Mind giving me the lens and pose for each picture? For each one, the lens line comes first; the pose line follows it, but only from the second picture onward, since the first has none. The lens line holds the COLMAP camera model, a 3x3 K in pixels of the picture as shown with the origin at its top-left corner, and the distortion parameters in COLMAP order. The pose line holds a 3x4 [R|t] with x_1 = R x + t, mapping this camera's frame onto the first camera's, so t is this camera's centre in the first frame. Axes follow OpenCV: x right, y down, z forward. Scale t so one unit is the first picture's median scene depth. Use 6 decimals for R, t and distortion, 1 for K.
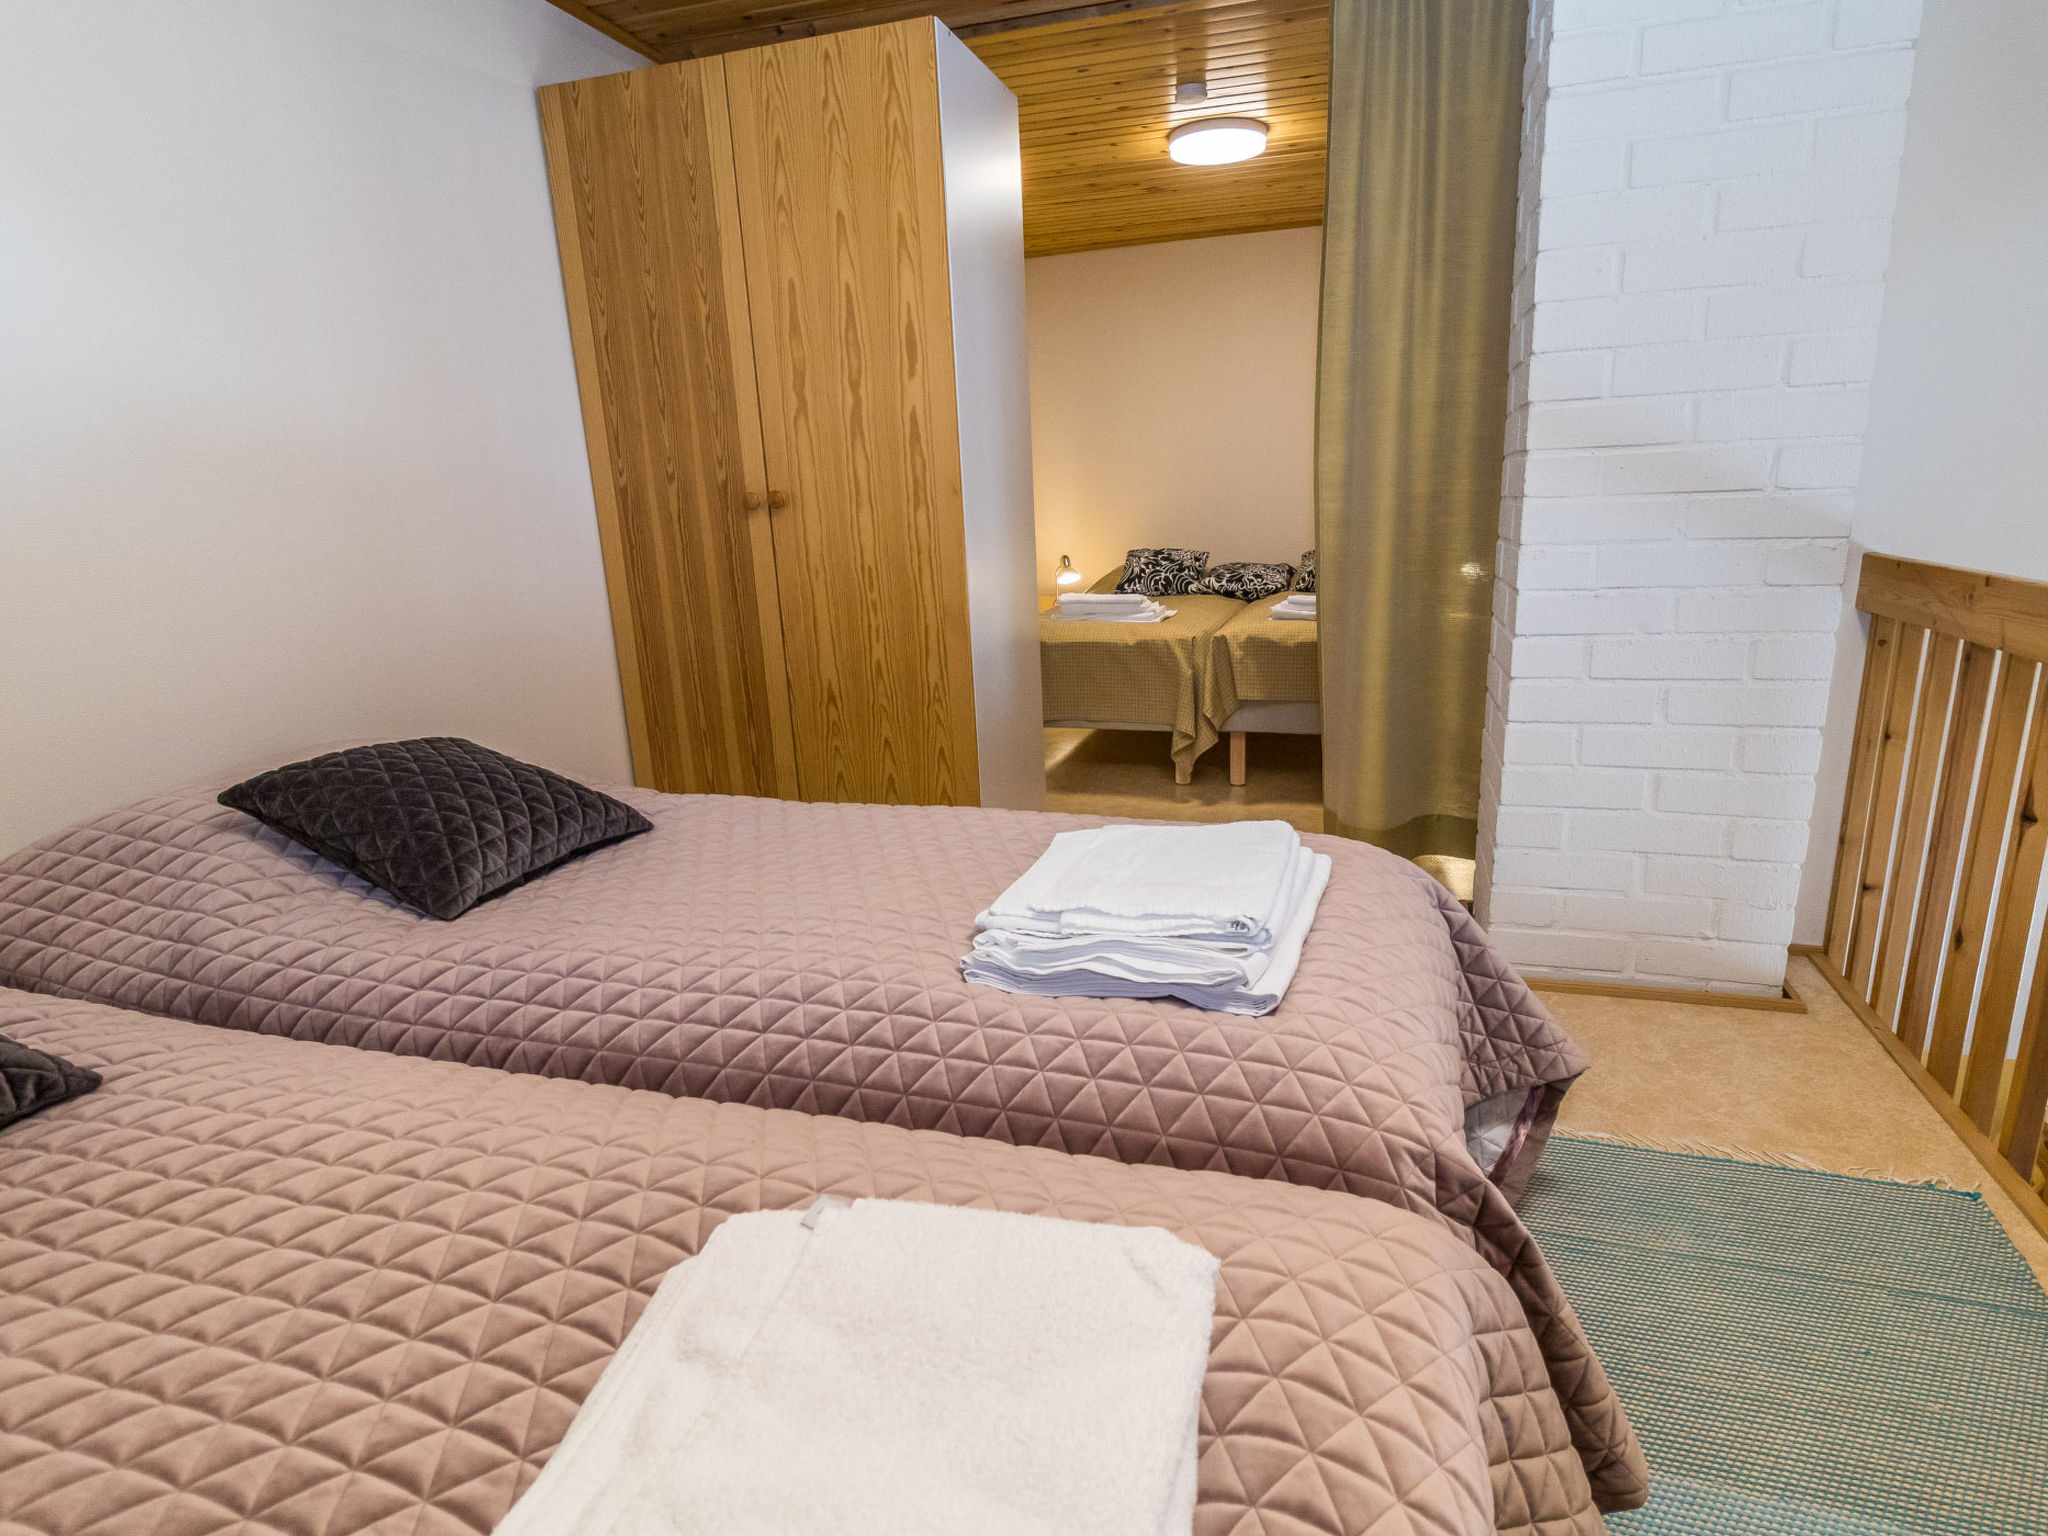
lens RADIAL K [[1099.0, 0, 1024.9], [0, 1099.0, 768.0], [0, 0, 1]] dist [0.001548, 0.000029]
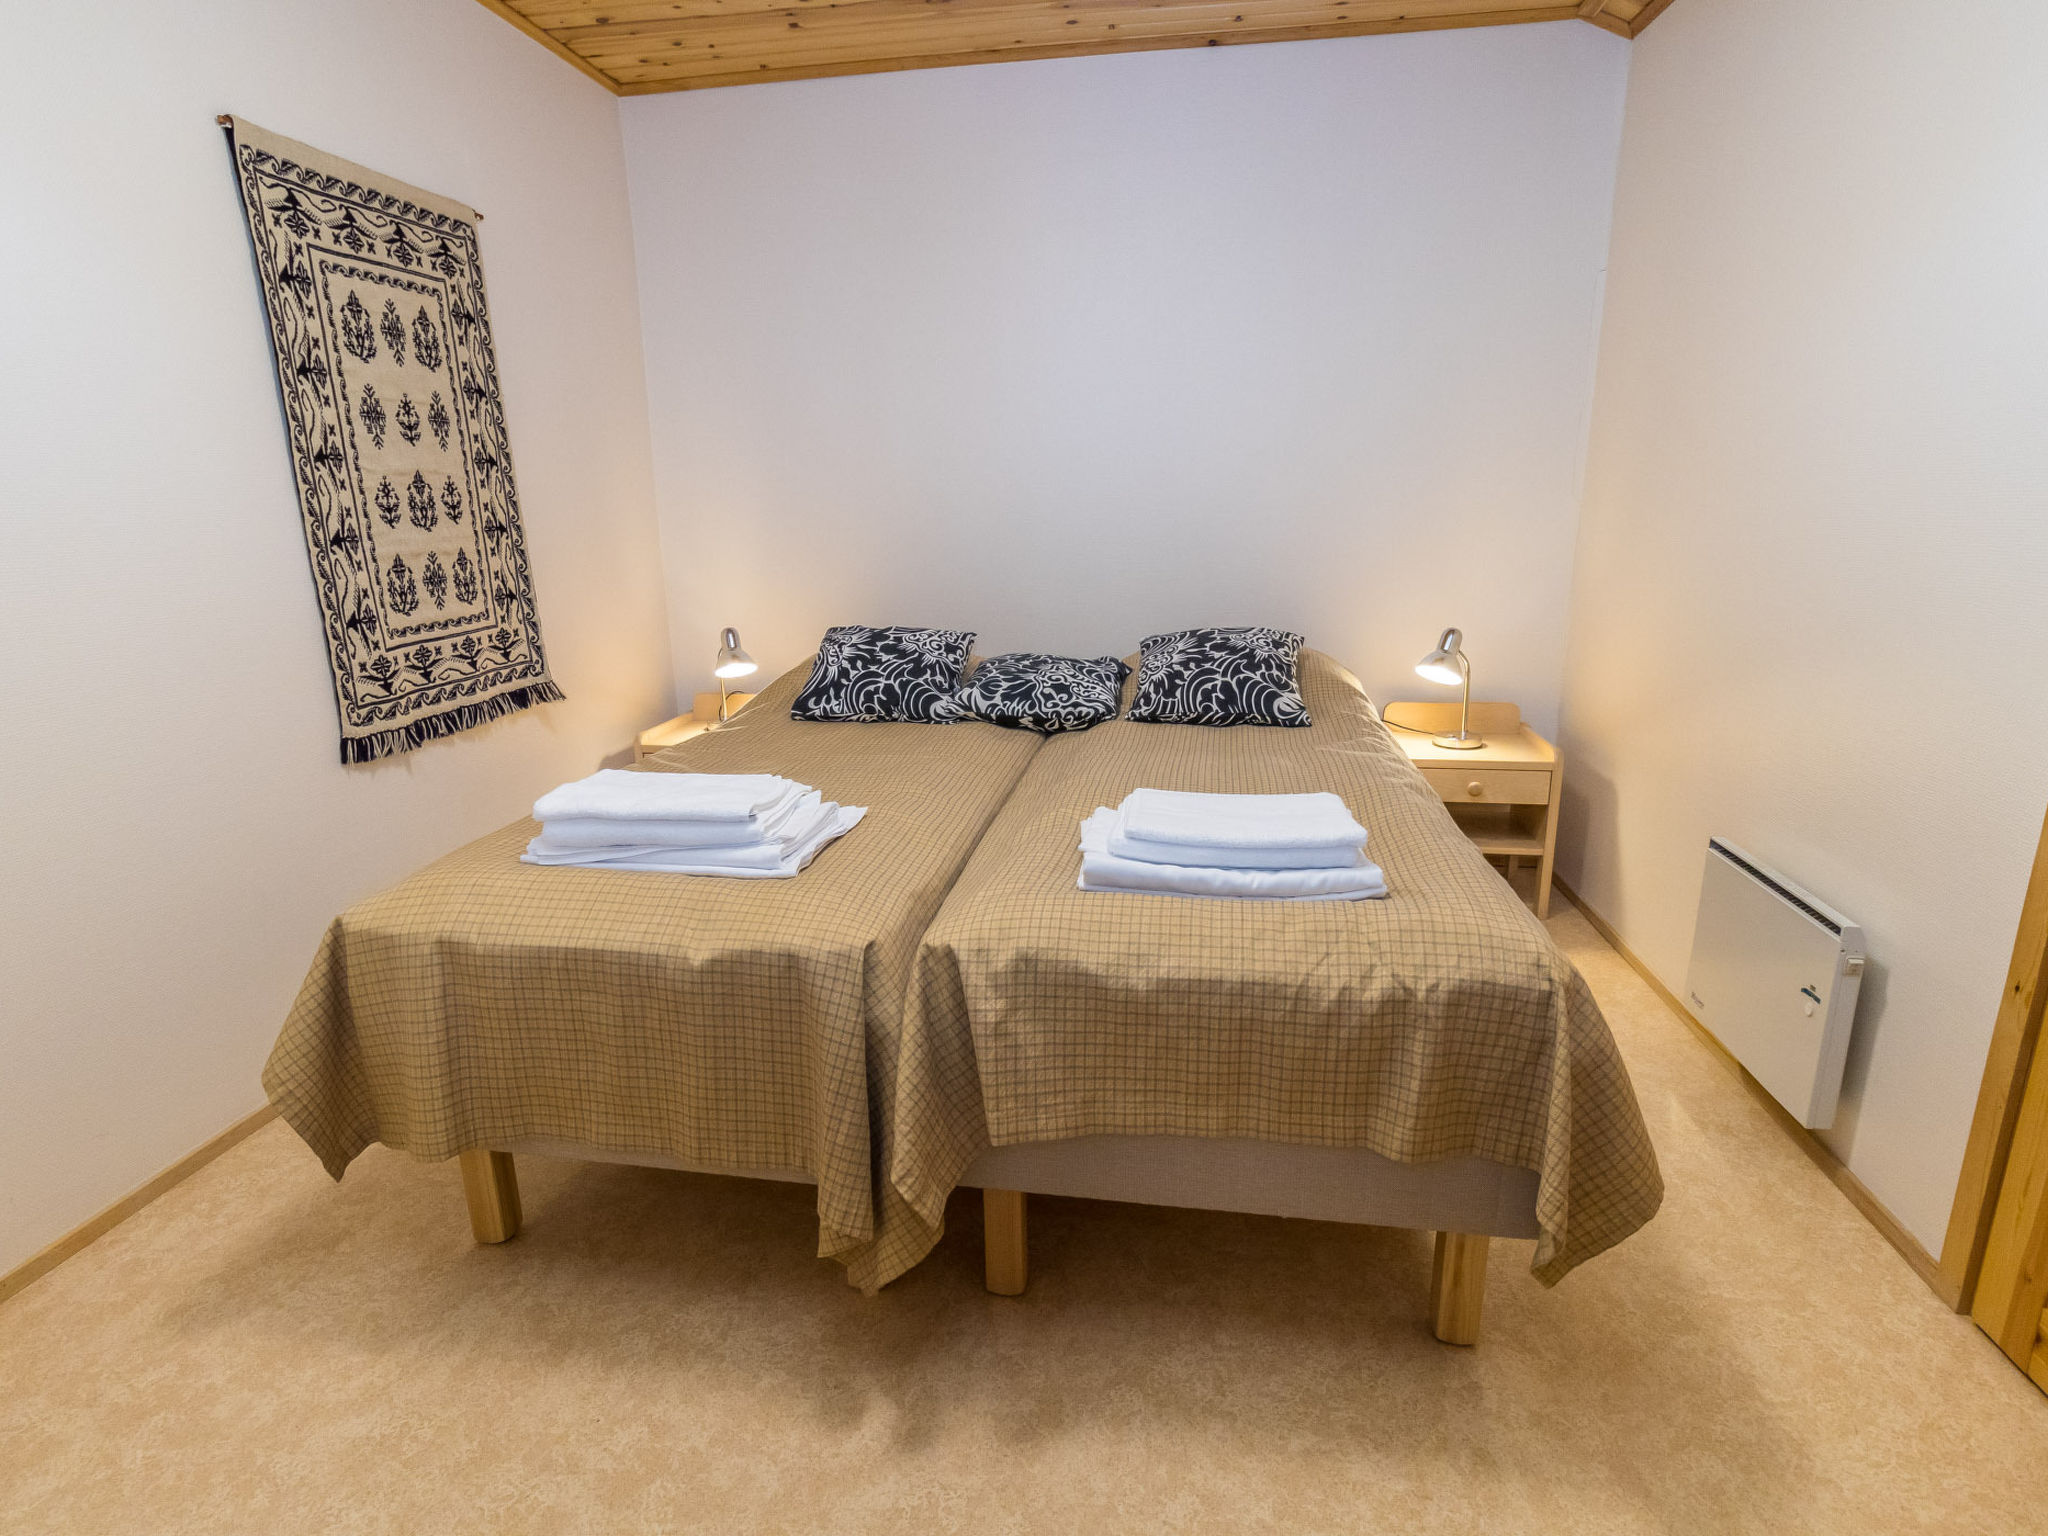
lens RADIAL K [[1059.4, 0, 1028.0], [0, 1059.4, 772.8], [0, 0, 1]] dist [0.000613, 0.000014]
pose [[0.987418, -0.014480, 0.157470, 0.114932], [0.015377, 0.999872, -0.004479, -0.130346], [-0.157385, 0.006844, 0.987514, 0.498618]]
